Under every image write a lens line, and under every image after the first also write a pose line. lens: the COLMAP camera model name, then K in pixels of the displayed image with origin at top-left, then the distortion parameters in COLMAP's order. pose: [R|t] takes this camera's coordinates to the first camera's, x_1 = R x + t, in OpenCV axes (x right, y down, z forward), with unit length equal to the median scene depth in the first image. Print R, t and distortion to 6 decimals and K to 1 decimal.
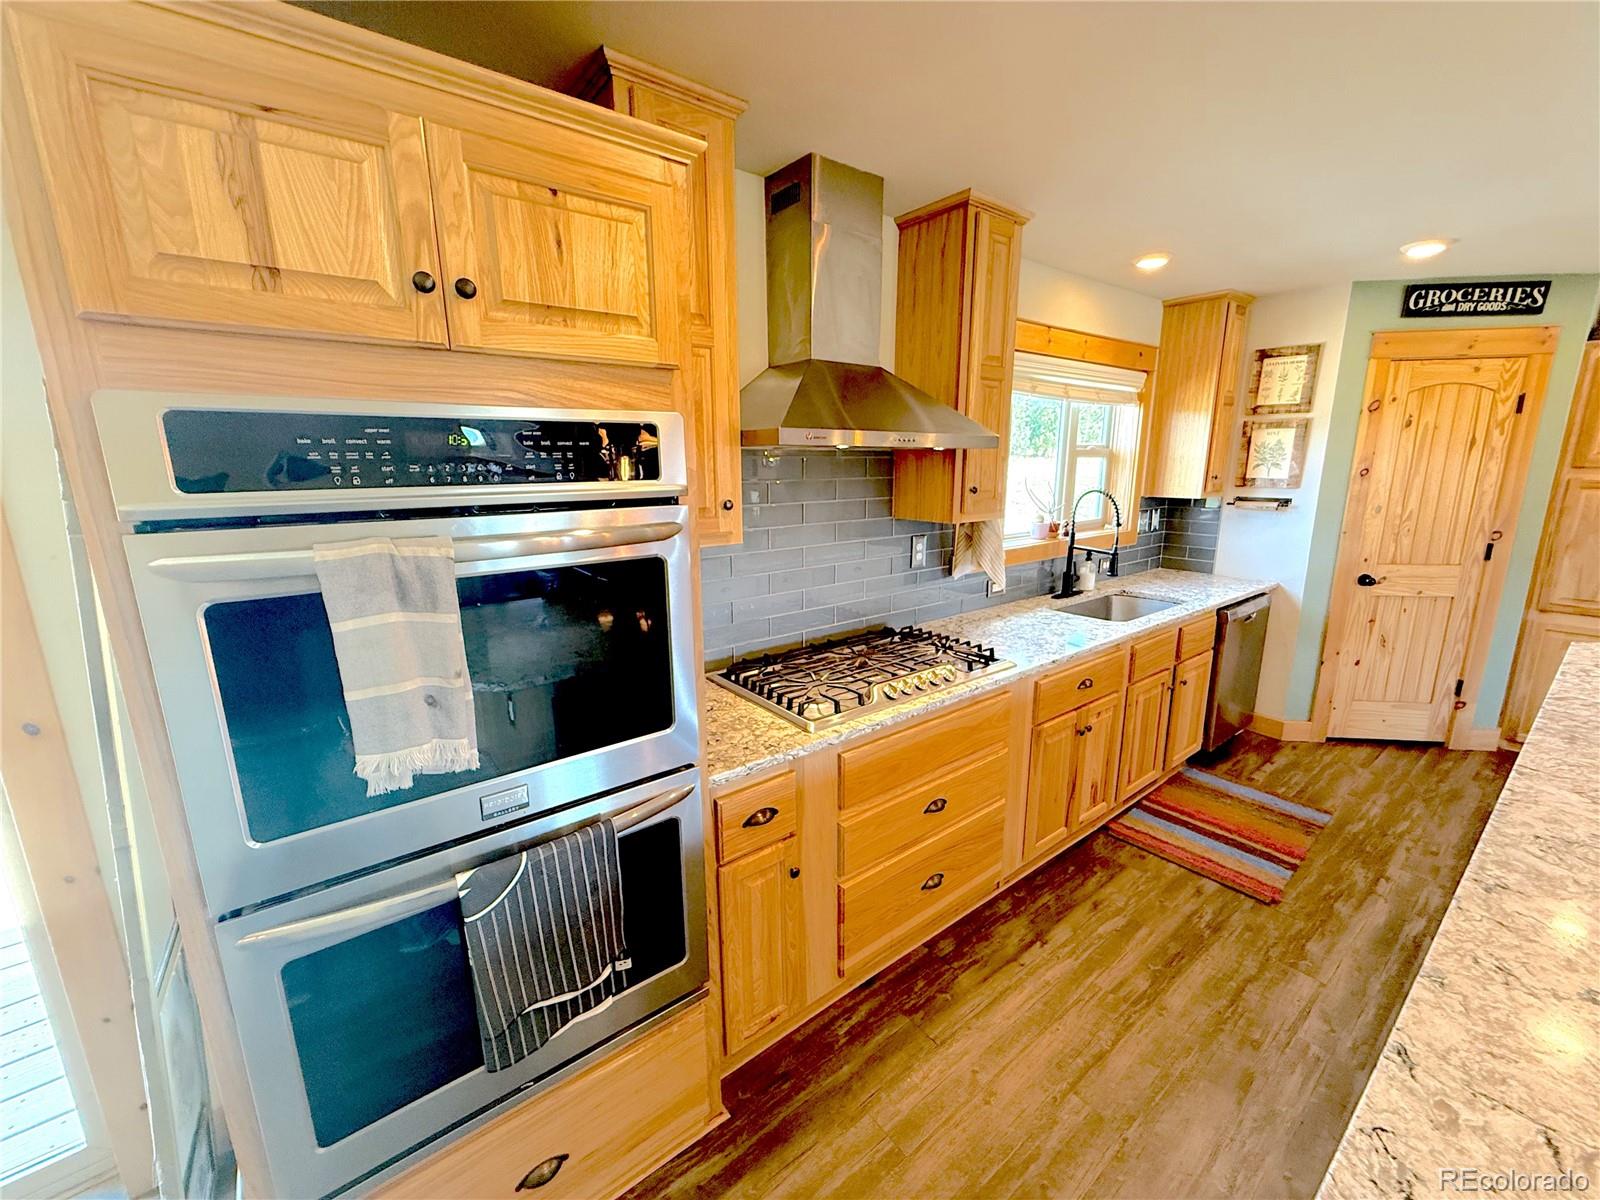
lens RADIAL K [[638.6, 0, 795.9], [0, 638.6, 598.1], [0, 0, 1]] dist [-0.000722, 0.000139]
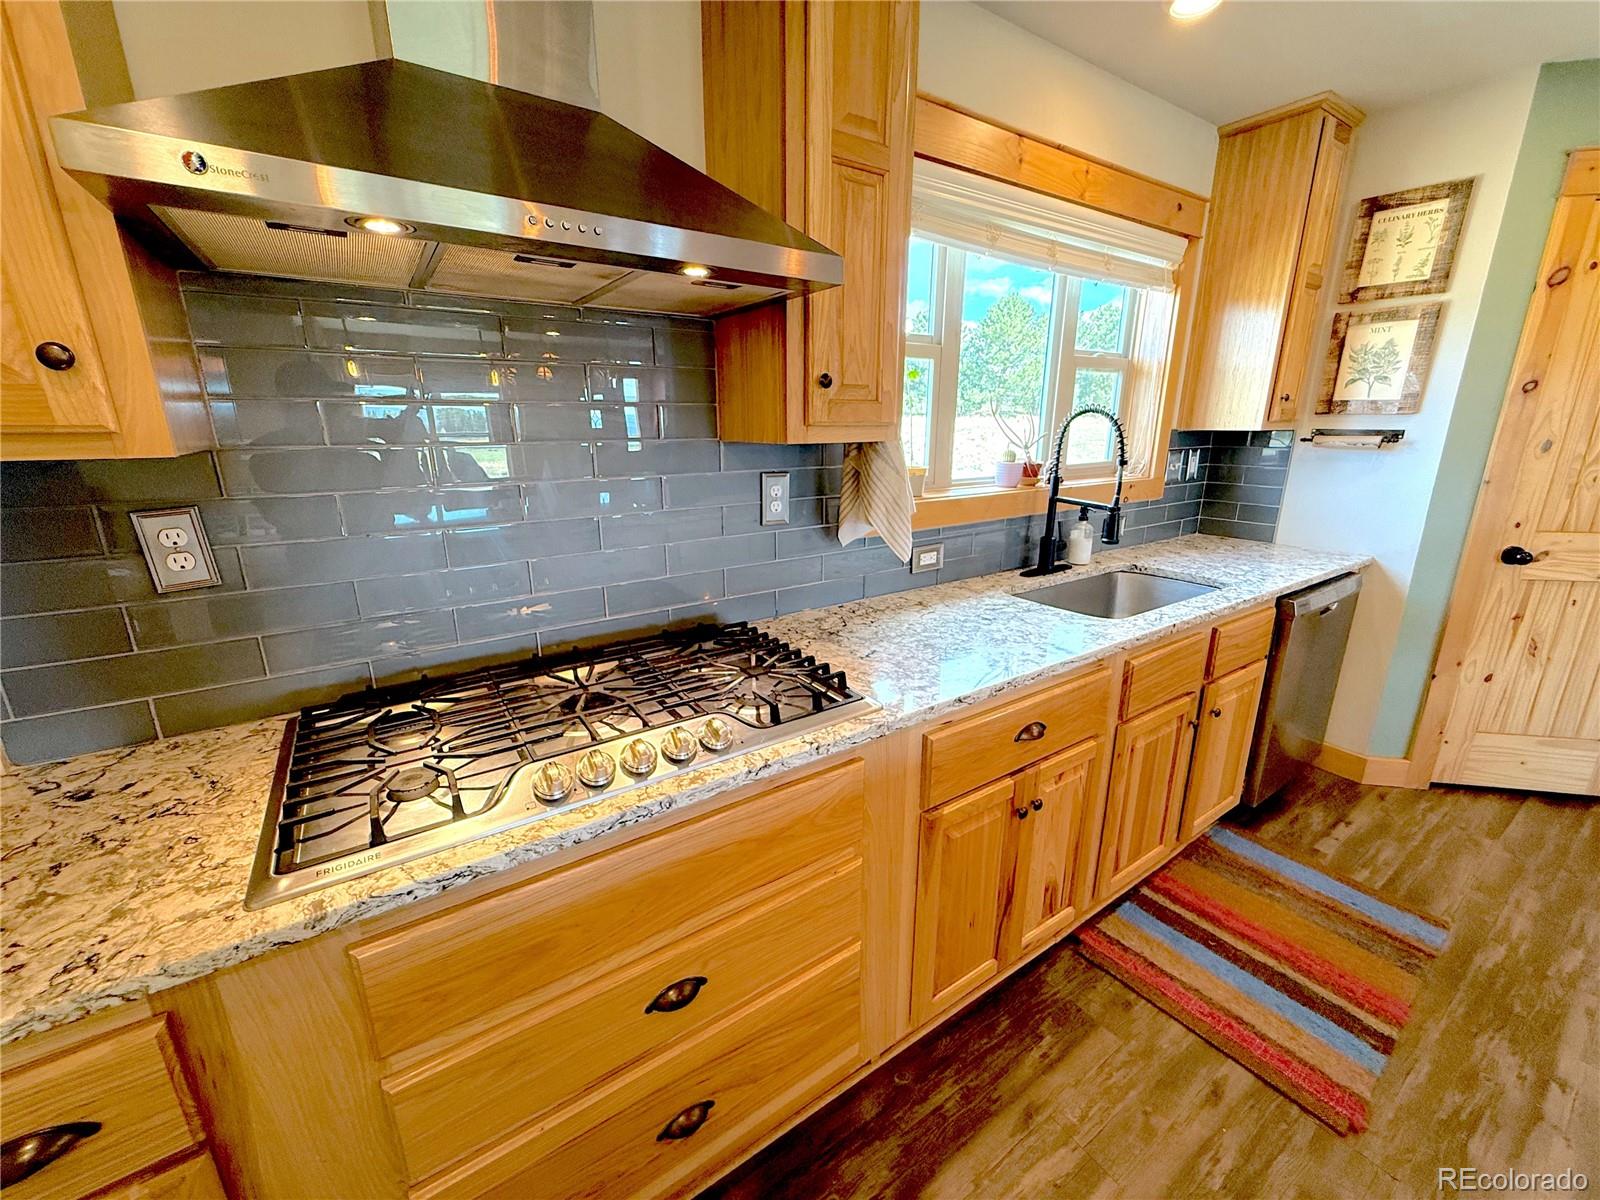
lens RADIAL K [[638.6, 0, 796.3], [0, 638.6, 598.0], [0, 0, 1]] dist [-0.000722, 0.000139]
pose [[0.998071, 0.019499, -0.058937, 0.273025], [-0.016071, 0.998182, 0.058092, -0.015128], [0.059963, -0.057033, 0.996570, 0.420828]]
